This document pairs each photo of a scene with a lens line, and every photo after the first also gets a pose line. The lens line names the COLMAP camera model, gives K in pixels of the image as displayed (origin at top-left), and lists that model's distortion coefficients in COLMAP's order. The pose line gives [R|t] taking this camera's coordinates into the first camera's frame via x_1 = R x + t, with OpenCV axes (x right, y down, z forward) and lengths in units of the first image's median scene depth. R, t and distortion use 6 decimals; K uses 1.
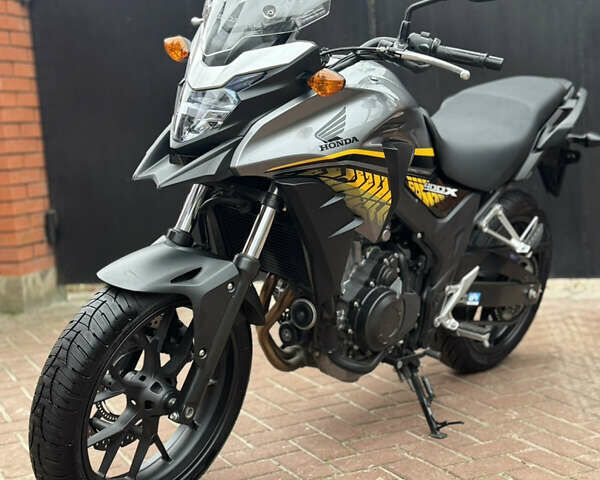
lens RADIAL K [[982.5, 0, 300.0], [0, 982.5, 240.0], [0, 0, 1]] dist [0.170153, 0.027695]
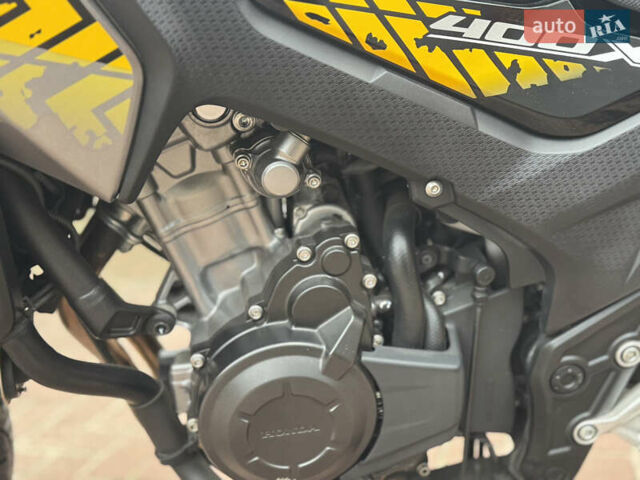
lens RADIAL K [[793.0, 0, 320.0], [0, 793.0, 240.0], [0, 0, 1]] dist [0.213278, -0.544381]
pose [[0.750865, 0.142875, -0.644816, 0.274244], [-0.063349, 0.987399, 0.145015, -0.024339], [0.657410, -0.068038, 0.750455, 0.807426]]
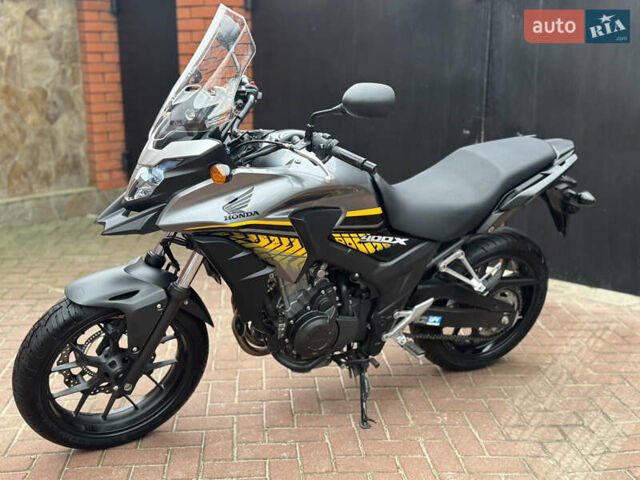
lens RADIAL K [[793.0, 0, 320.0], [0, 793.0, 240.0], [0, 0, 1]] dist [0.213278, -0.544381]
pose [[0.934322, 0.156137, -0.320412, 0.412869], [-0.117008, 0.983488, 0.138060, -0.192003], [0.336678, -0.091502, 0.937163, 0.029530]]
